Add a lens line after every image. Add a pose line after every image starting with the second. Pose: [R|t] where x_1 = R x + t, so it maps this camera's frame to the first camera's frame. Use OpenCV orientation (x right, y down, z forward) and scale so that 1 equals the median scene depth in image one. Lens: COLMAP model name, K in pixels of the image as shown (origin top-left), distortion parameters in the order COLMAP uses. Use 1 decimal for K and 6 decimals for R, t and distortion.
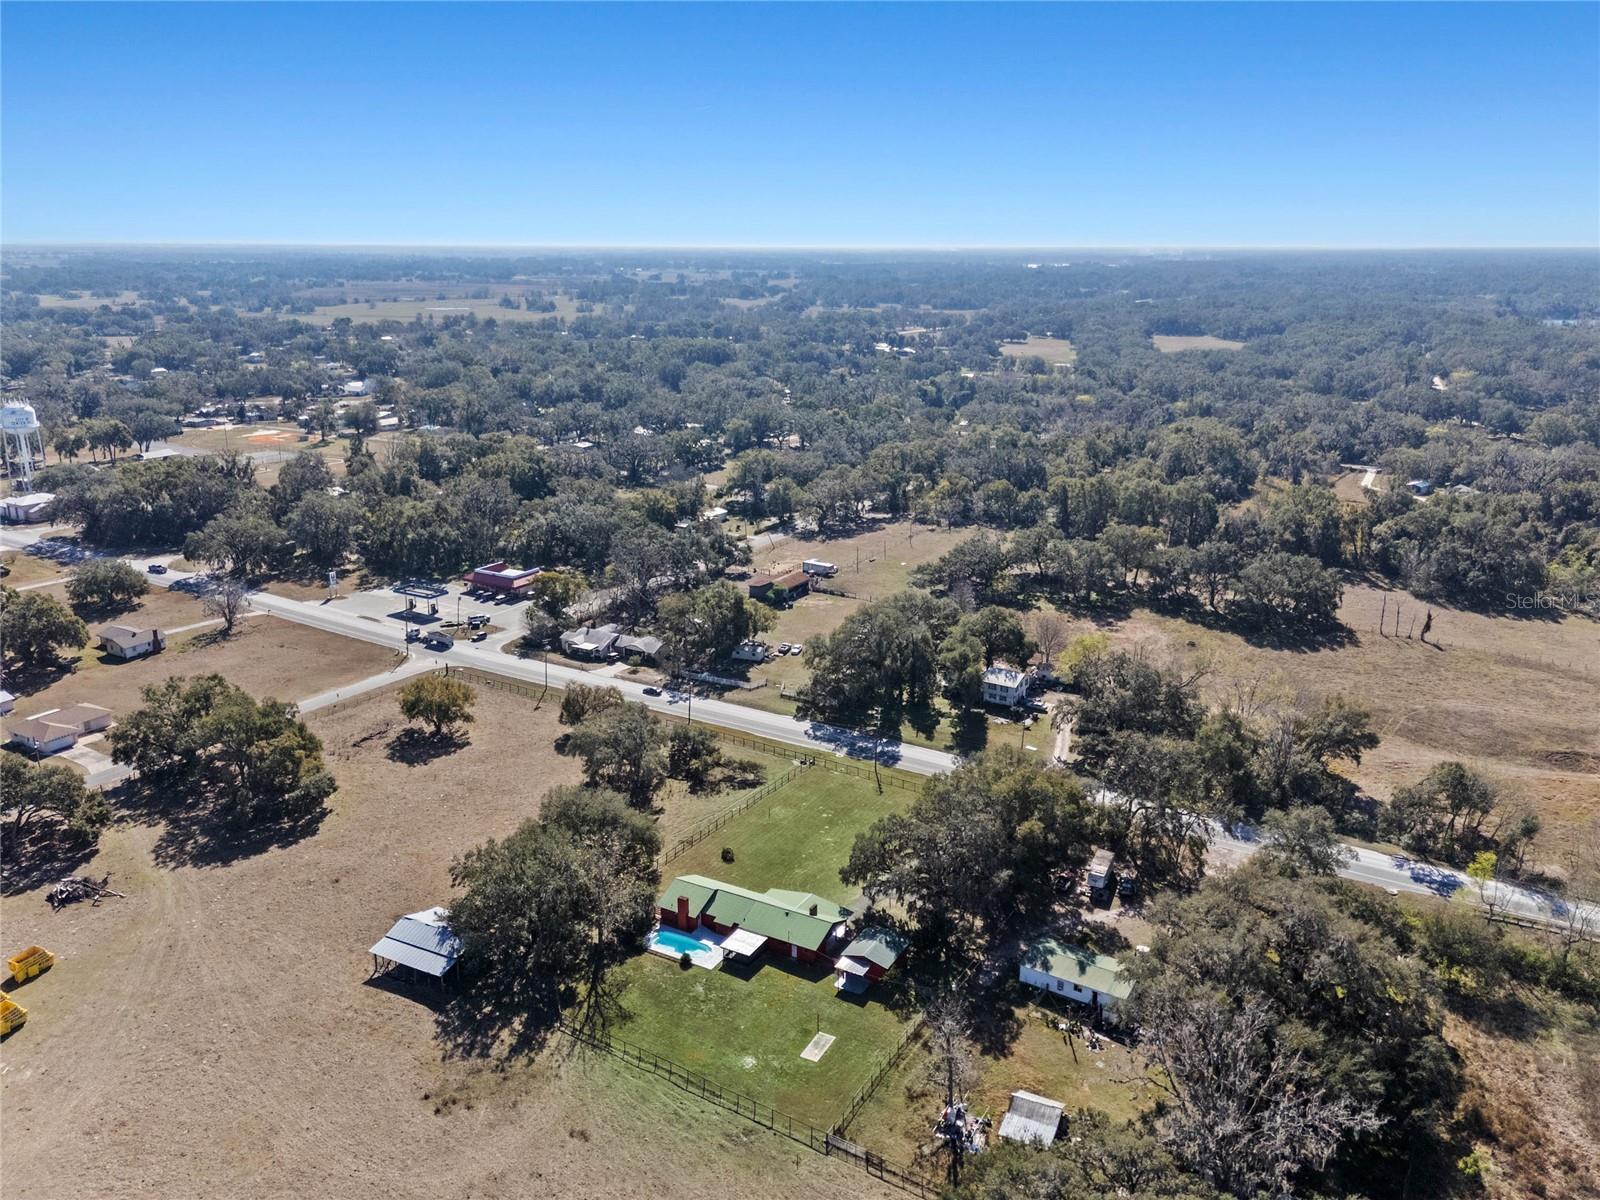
lens RADIAL K [[1233.8, 0, 795.6], [0, 1233.8, 599.5], [0, 0, 1]] dist [0.138953, -0.261771]
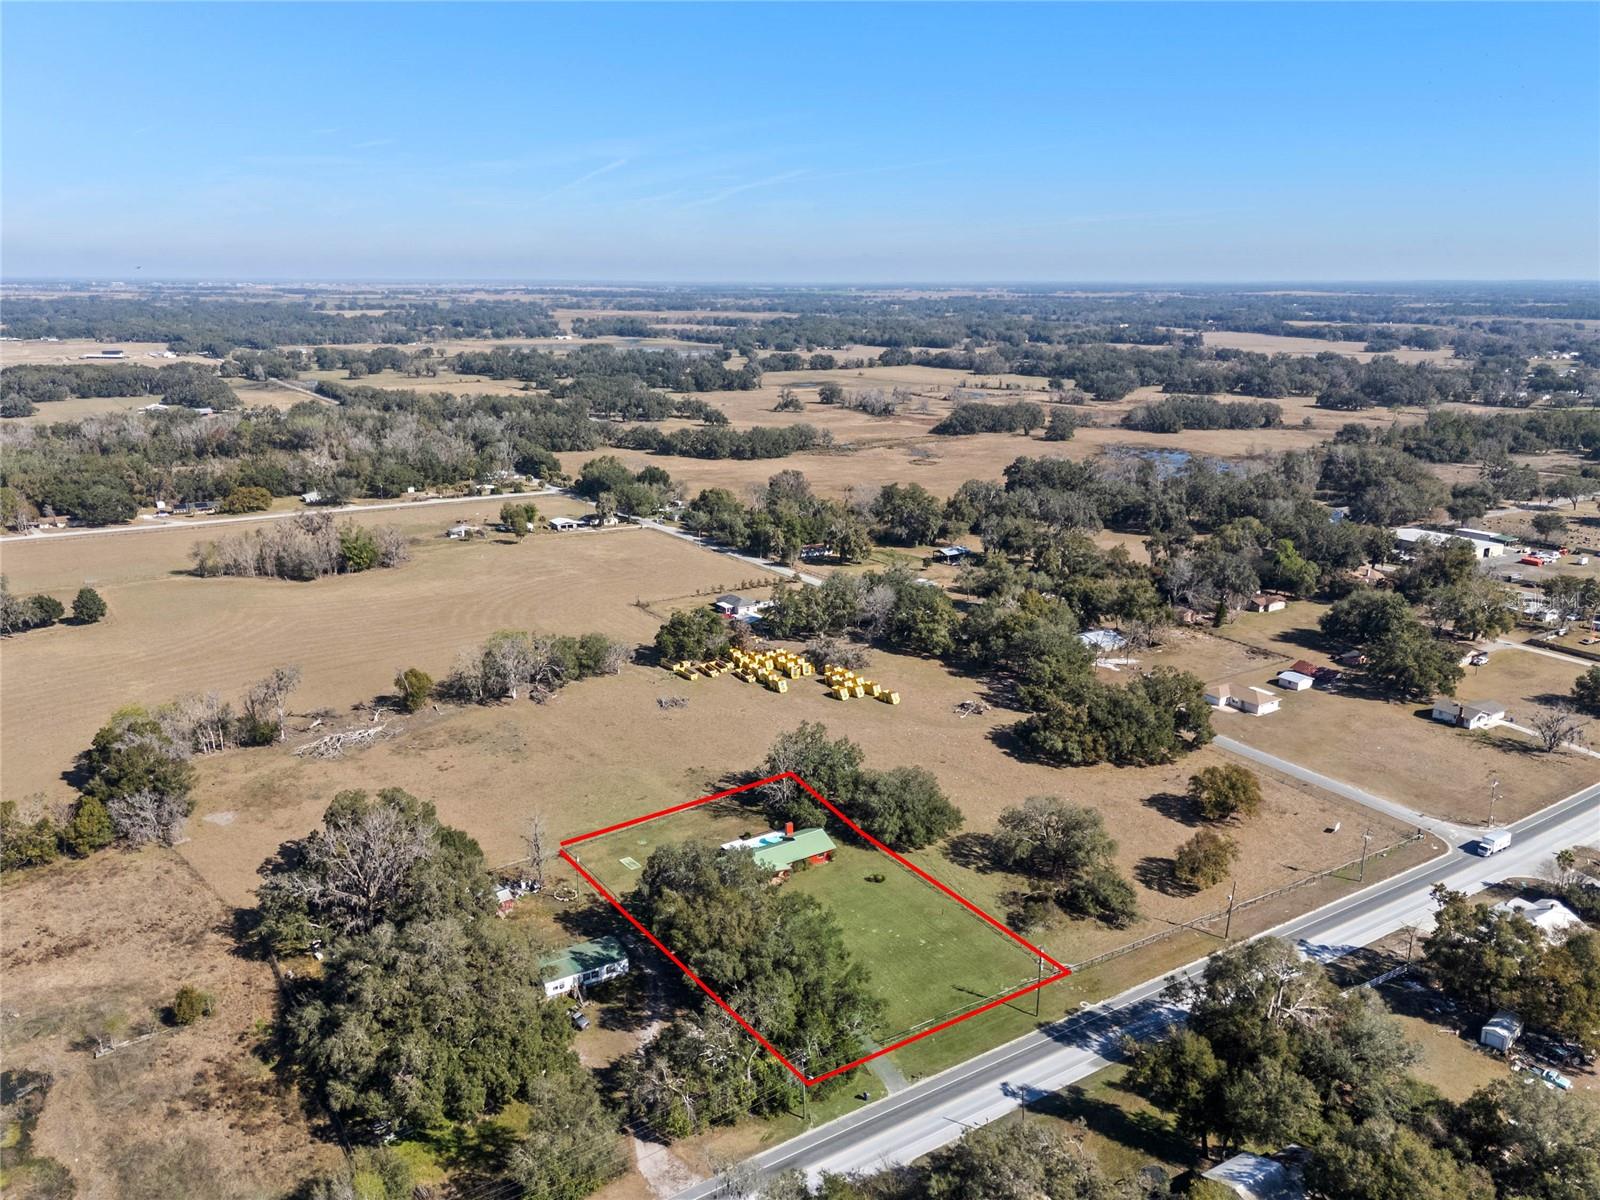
lens RADIAL K [[1204.7, 0, 797.4], [0, 1204.7, 594.3], [0, 0, 1]] dist [0.091177, -0.098192]
pose [[-0.447423, 0.225256, -0.865490, 1.039193], [-0.250846, 0.897303, 0.363213, -0.496736], [0.858422, 0.379614, -0.344970, 1.386587]]
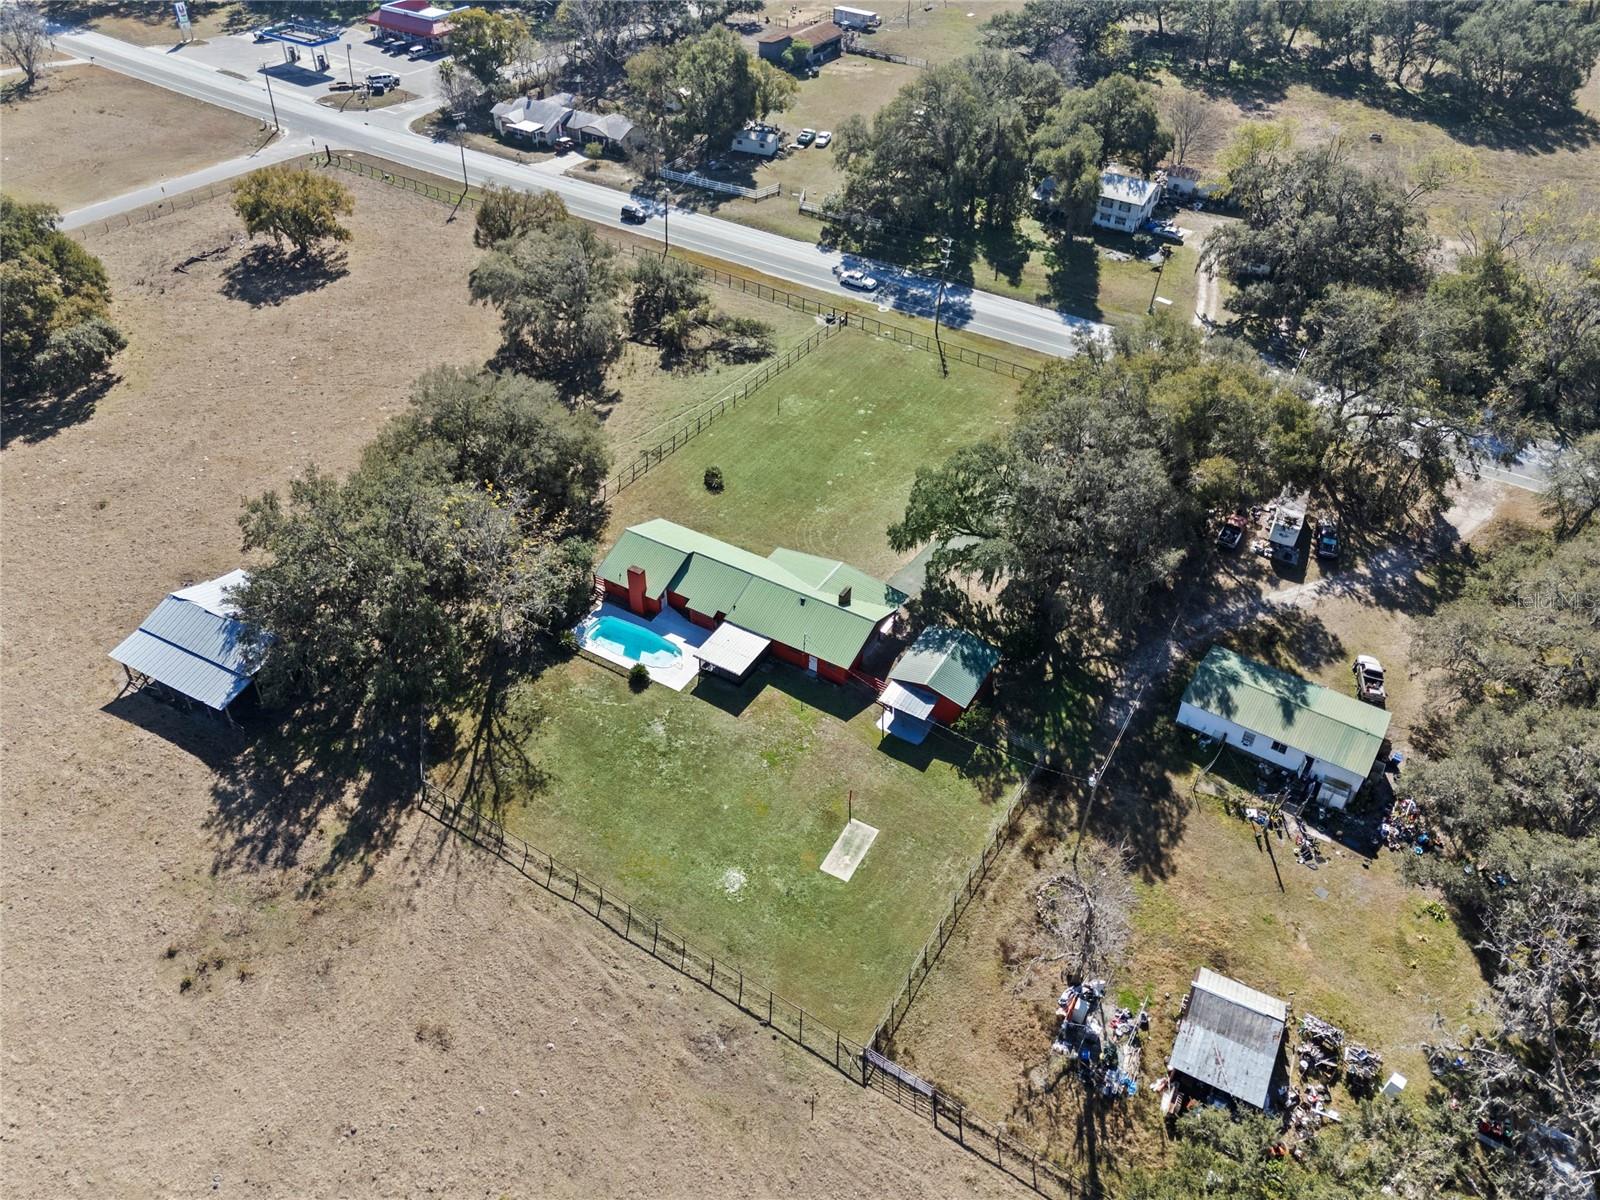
lens RADIAL K [[1176.0, 0, 796.5], [0, 1176.0, 592.4], [0, 0, 1]] dist [0.078574, -0.071721]
pose [[0.999669, 0.024945, -0.006220, -0.006409], [-0.020450, 0.918173, 0.395652, 0.016690], [0.015581, -0.395394, 0.918379, 0.459506]]
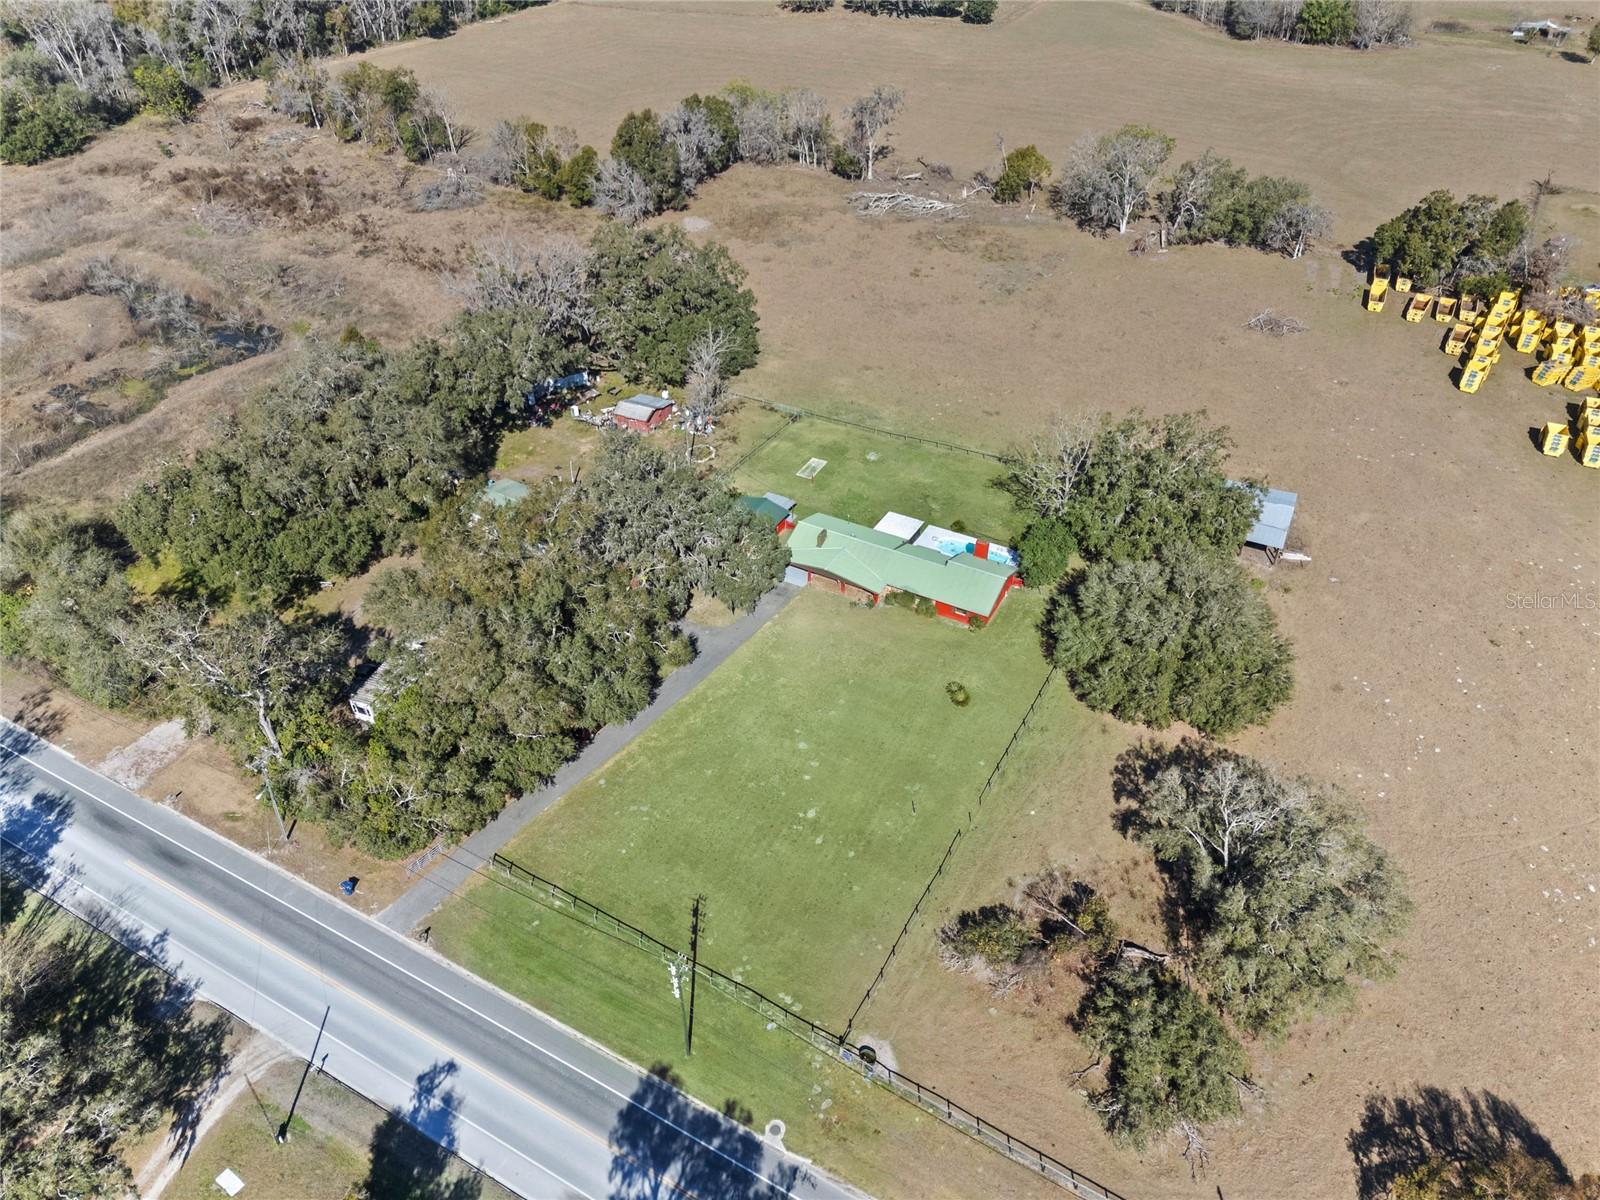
lens RADIAL K [[1168.4, 0, 801.1], [0, 1168.4, 596.3], [0, 0, 1]] dist [0.071876, -0.056490]
pose [[-0.999433, 0.003078, -0.033521, 0.054641], [-0.025313, 0.587731, 0.808660, -0.355201], [0.022190, 0.809050, -0.587320, 1.479327]]
